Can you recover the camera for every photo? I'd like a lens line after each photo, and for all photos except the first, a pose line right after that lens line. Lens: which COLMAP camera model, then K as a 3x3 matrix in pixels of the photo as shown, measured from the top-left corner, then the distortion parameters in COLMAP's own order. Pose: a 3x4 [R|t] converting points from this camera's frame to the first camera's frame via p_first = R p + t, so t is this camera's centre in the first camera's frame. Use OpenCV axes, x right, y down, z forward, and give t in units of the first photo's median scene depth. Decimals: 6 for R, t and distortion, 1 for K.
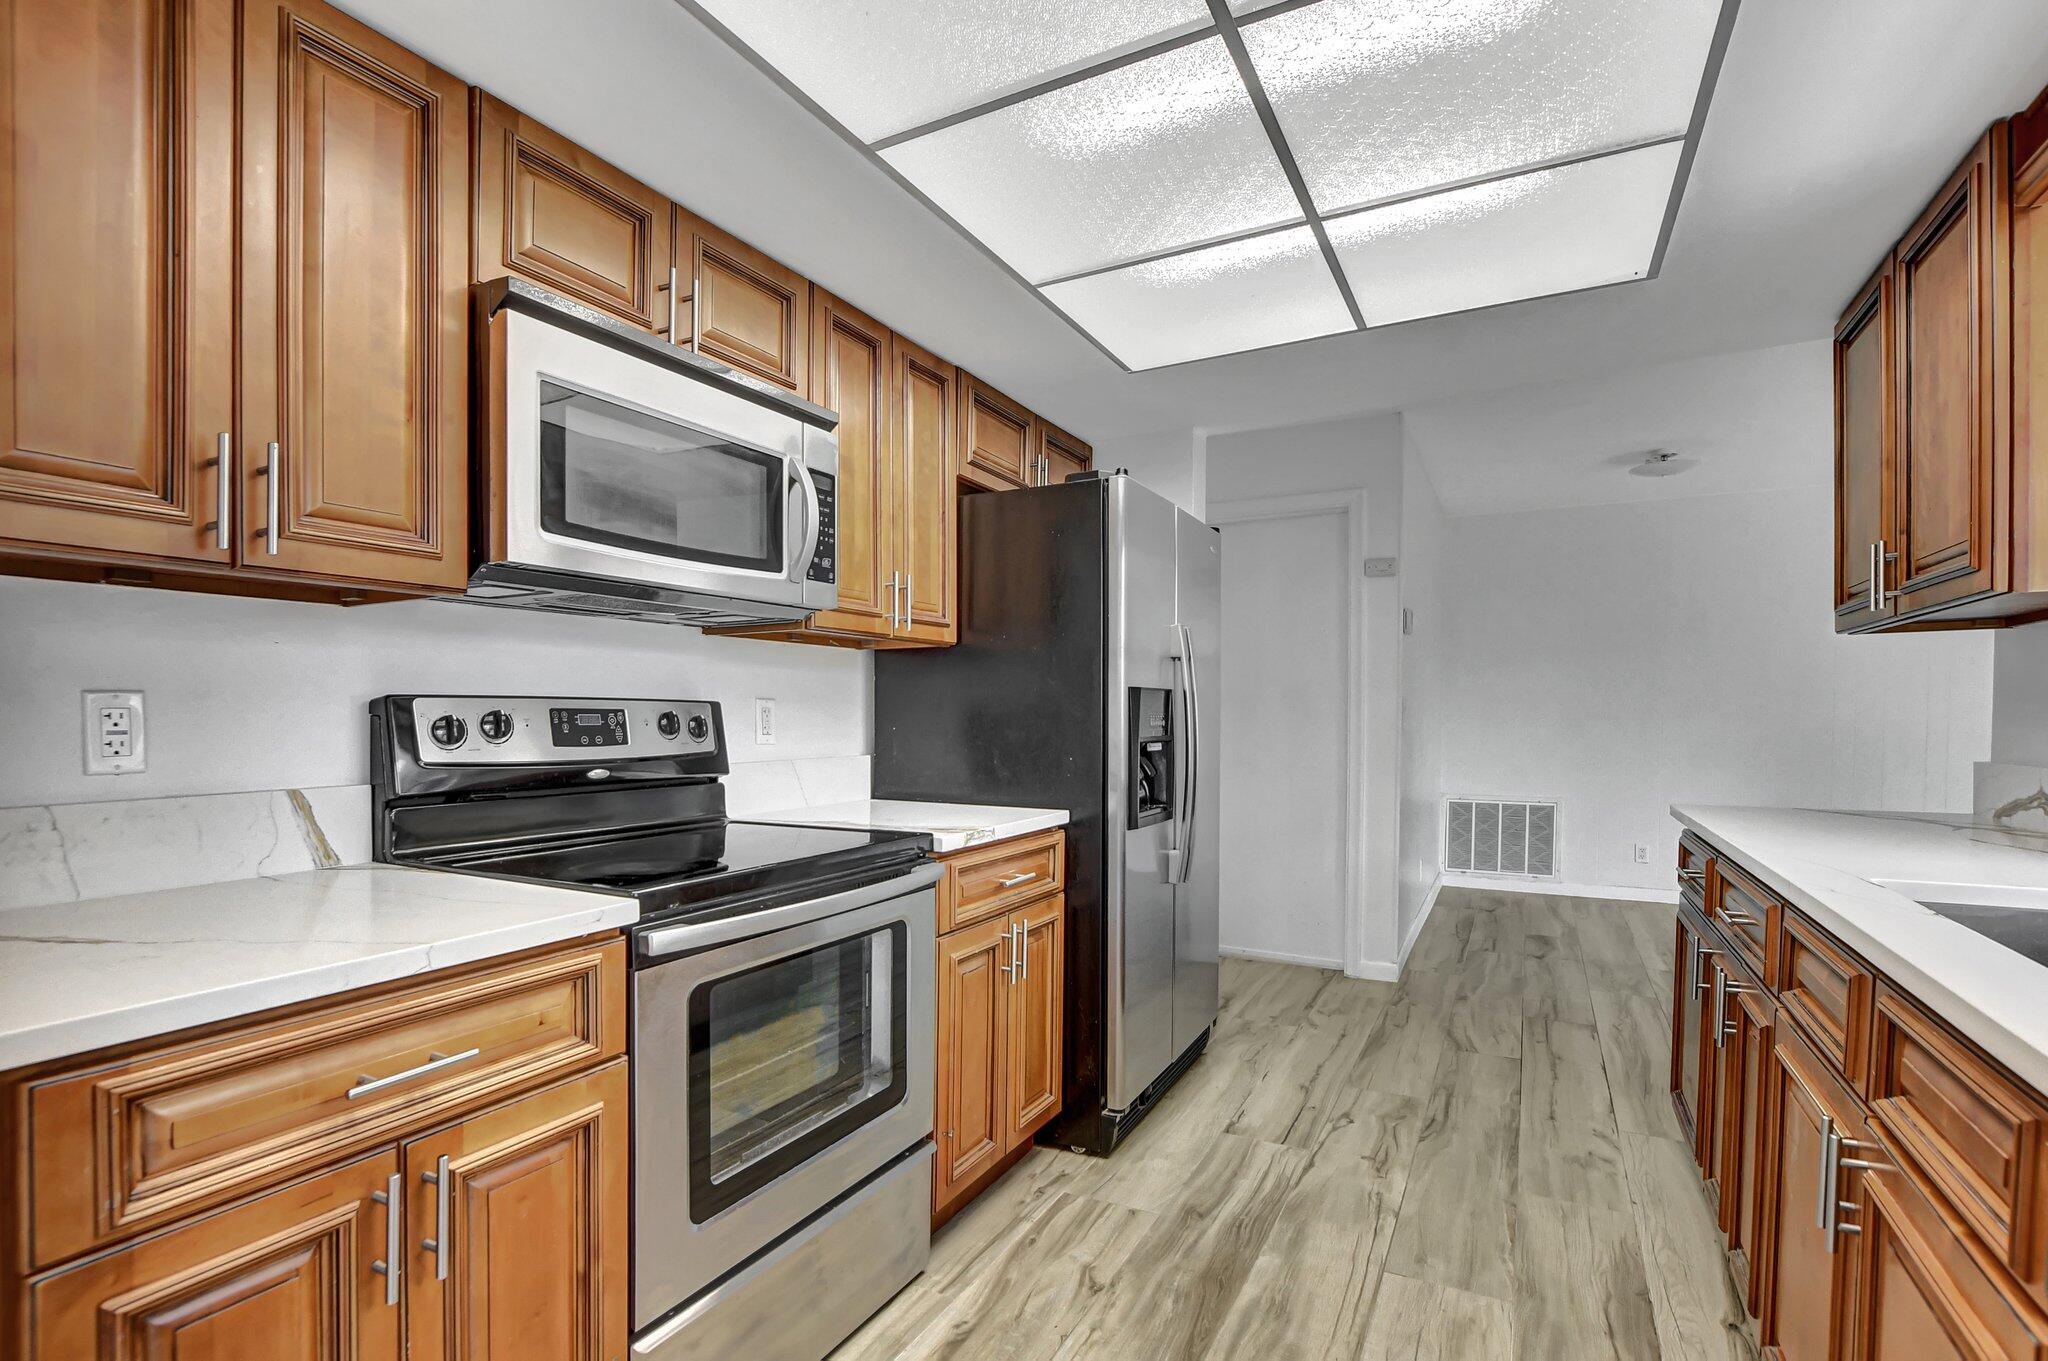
lens RADIAL K [[959.8, 0, 1010.8], [0, 959.8, 752.1], [0, 0, 1]] dist [-0.025393, -0.000438]
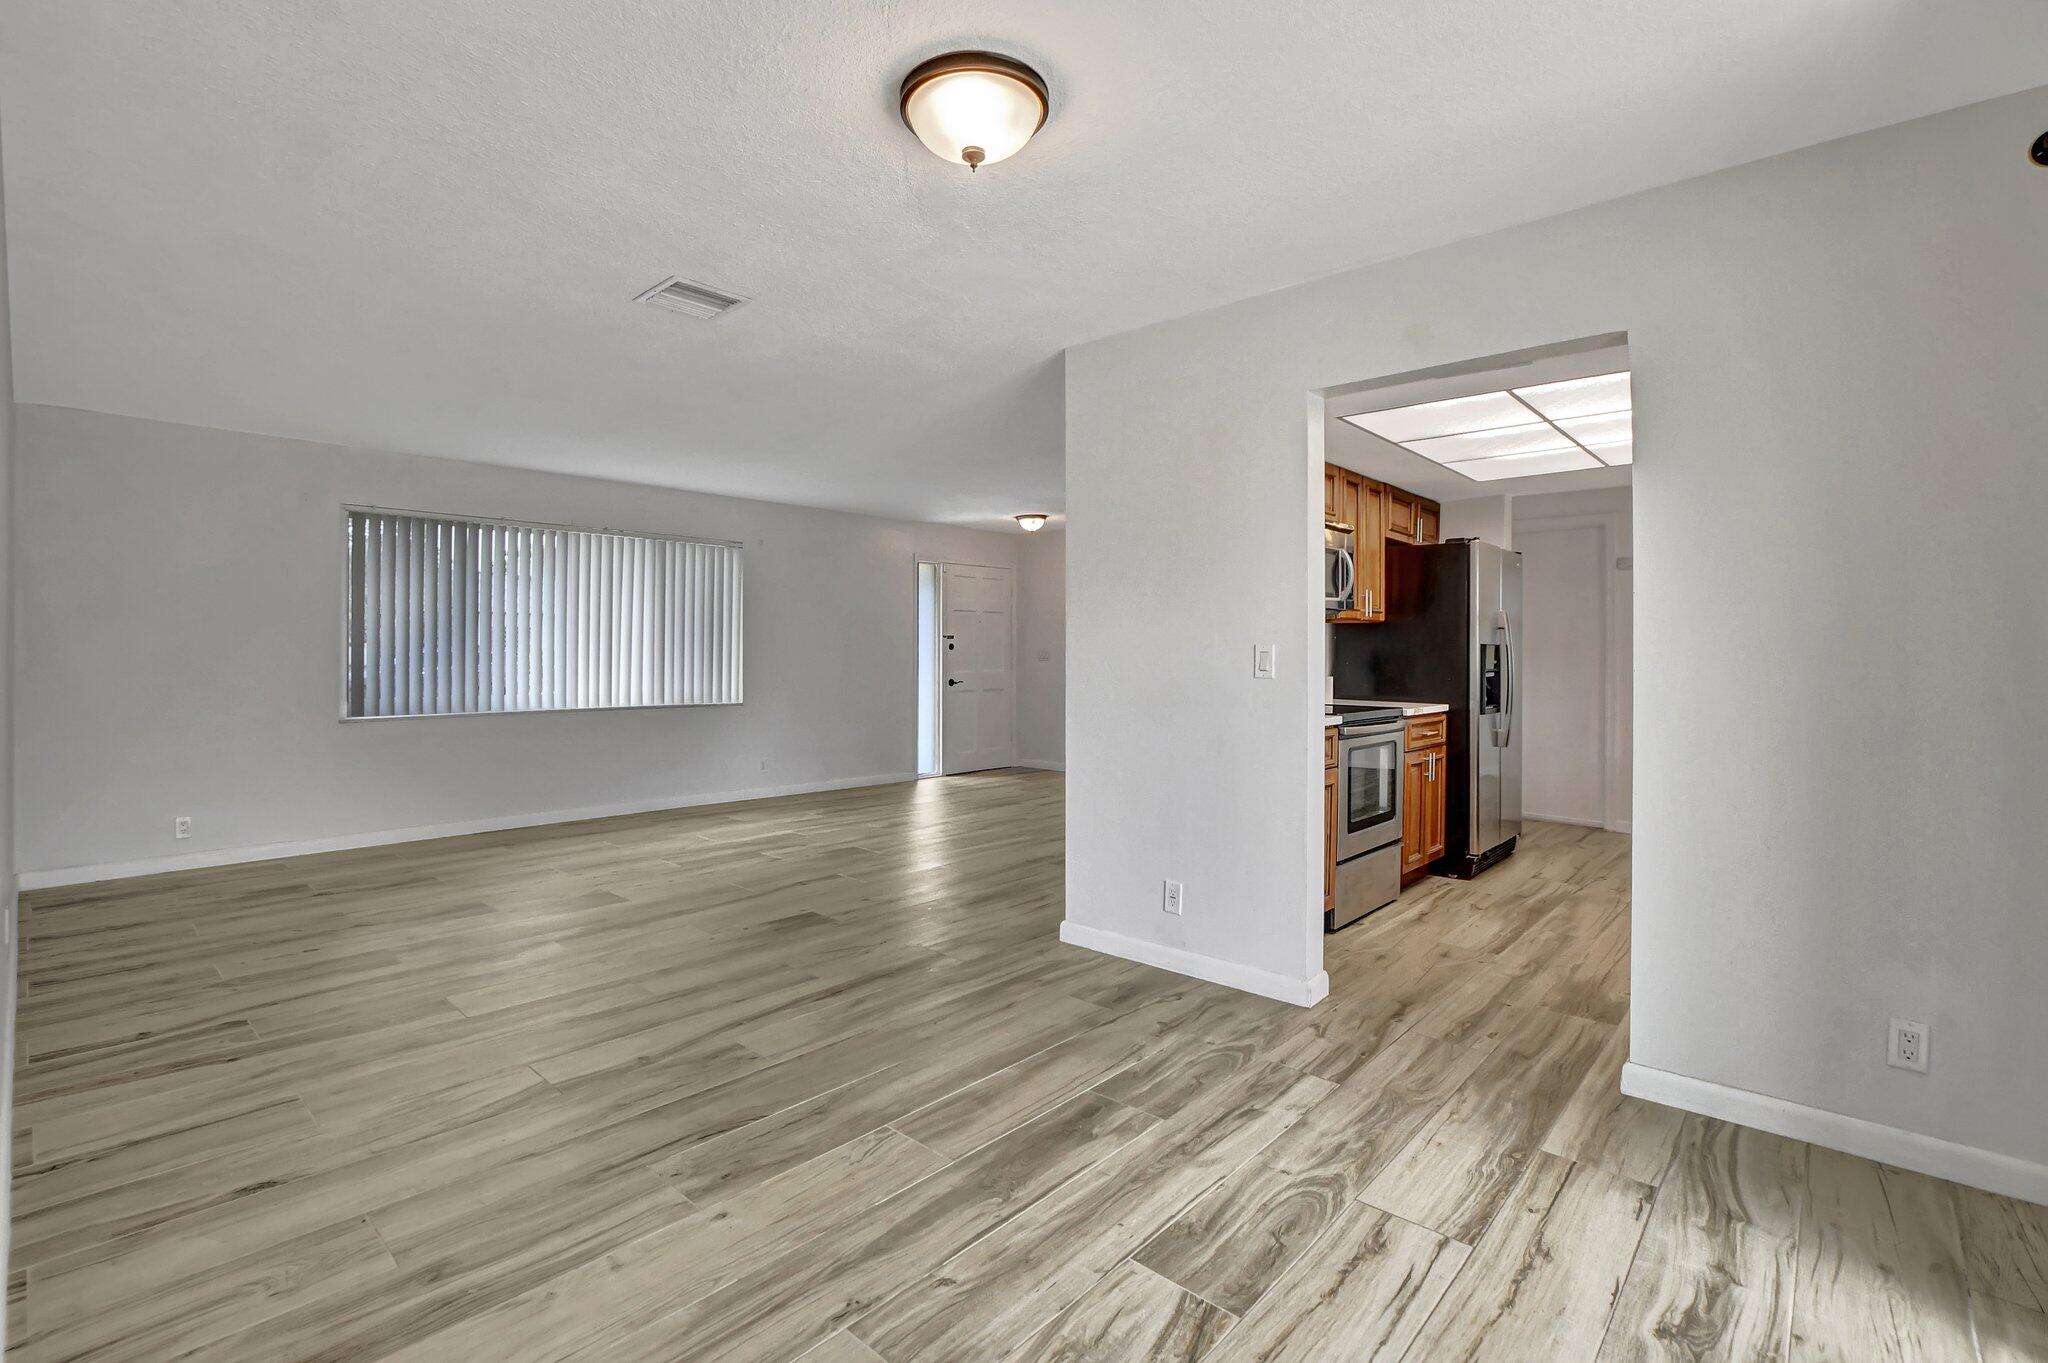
lens RADIAL K [[940.5, 0, 1020.5], [0, 940.5, 648.9], [0, 0, 1]] dist [-0.015885, 0.000063]
pose [[0.973161, 0.009293, -0.229937, -0.364304], [-0.019430, 0.998934, -0.041863, 0.043752], [0.229302, 0.045207, 0.972305, -1.134890]]
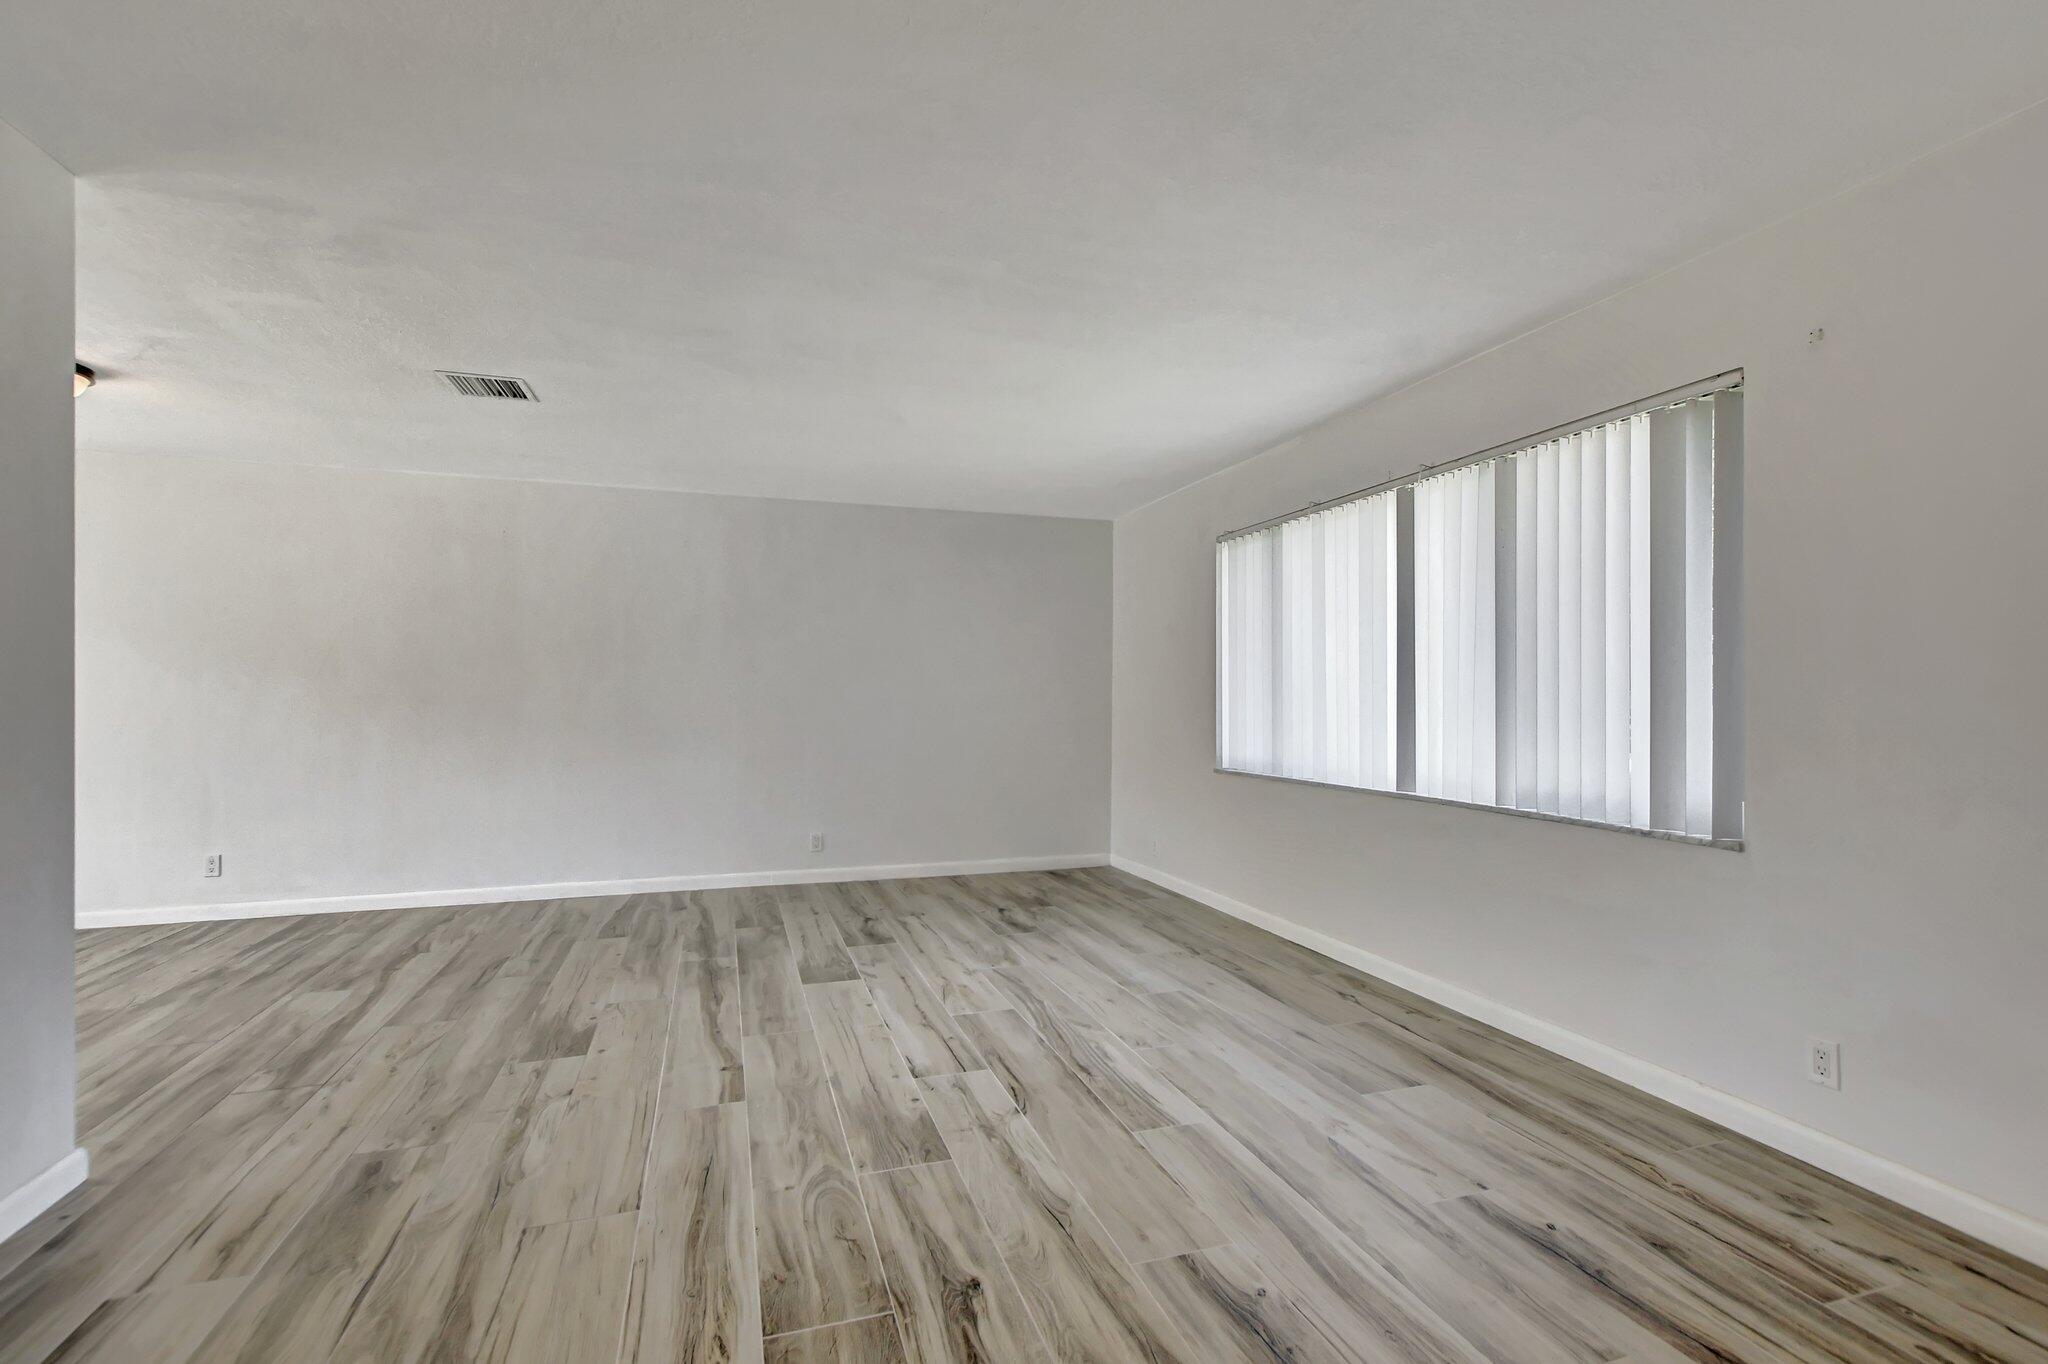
lens RADIAL K [[929.6, 0, 1012.7], [0, 929.6, 688.5], [0, 0, 1]] dist [-0.024280, -0.000167]
pose [[-0.700293, 0.004487, -0.713842, -0.656119], [-0.019518, 0.999486, 0.025430, -0.050777], [0.713589, 0.031741, -0.699845, 1.603842]]
